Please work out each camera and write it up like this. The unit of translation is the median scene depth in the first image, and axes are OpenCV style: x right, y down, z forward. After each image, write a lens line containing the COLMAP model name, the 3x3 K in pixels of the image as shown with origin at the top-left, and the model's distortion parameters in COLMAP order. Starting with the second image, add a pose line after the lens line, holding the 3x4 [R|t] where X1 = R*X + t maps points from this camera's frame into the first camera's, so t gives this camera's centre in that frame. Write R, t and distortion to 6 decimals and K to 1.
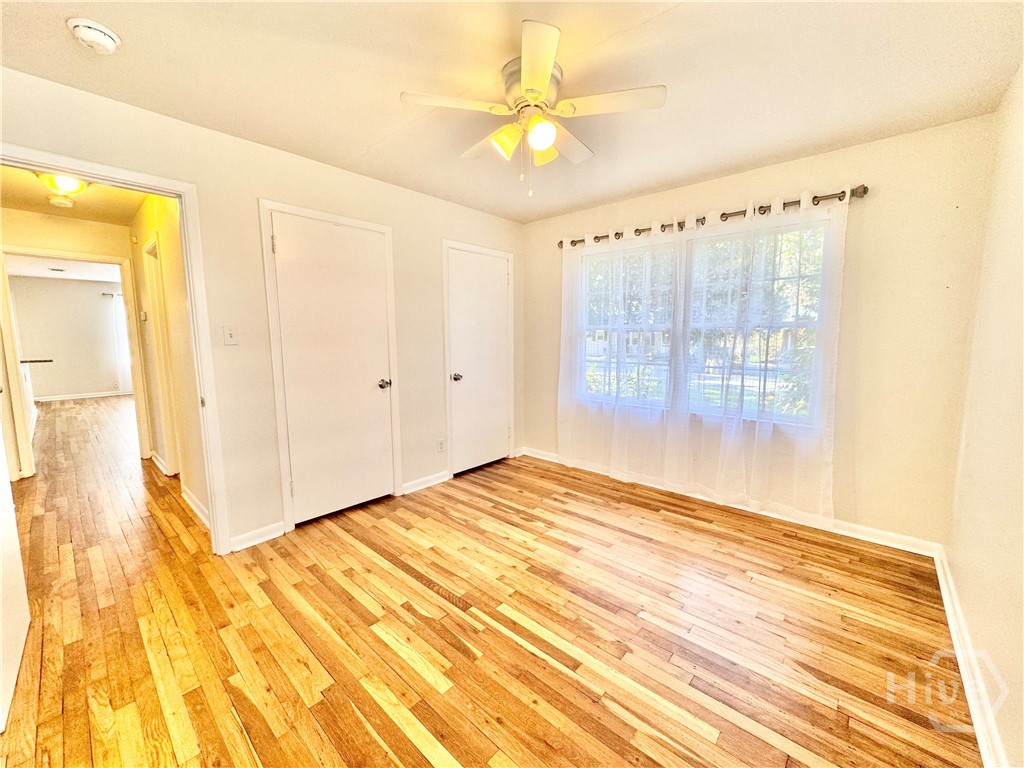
lens RADIAL K [[407.8, 0, 512.0], [0, 407.8, 384.0], [0, 0, 1]] dist [-0.001876, -0.000079]
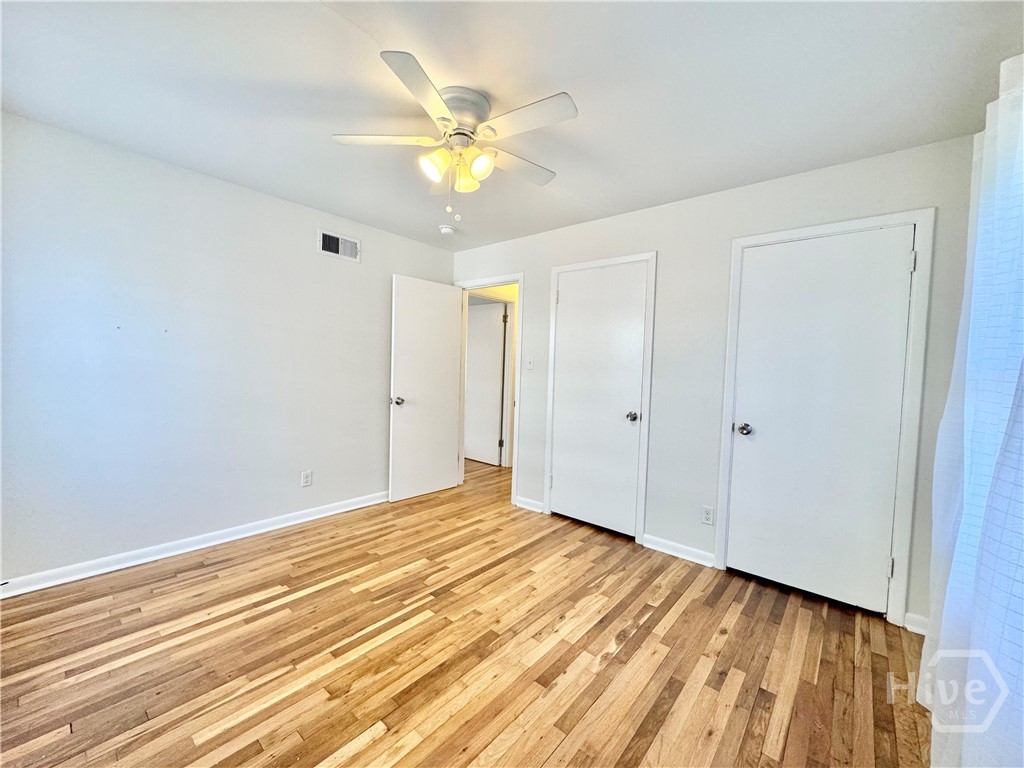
lens RADIAL K [[407.8, 0, 512.0], [0, 407.8, 384.0], [0, 0, 1]] dist [-0.001876, -0.000079]
pose [[0.029020, 0.043913, -0.998614, 0.813197], [-0.152392, 0.987550, 0.038998, -0.088990], [0.987894, 0.151049, 0.035351, 0.875189]]
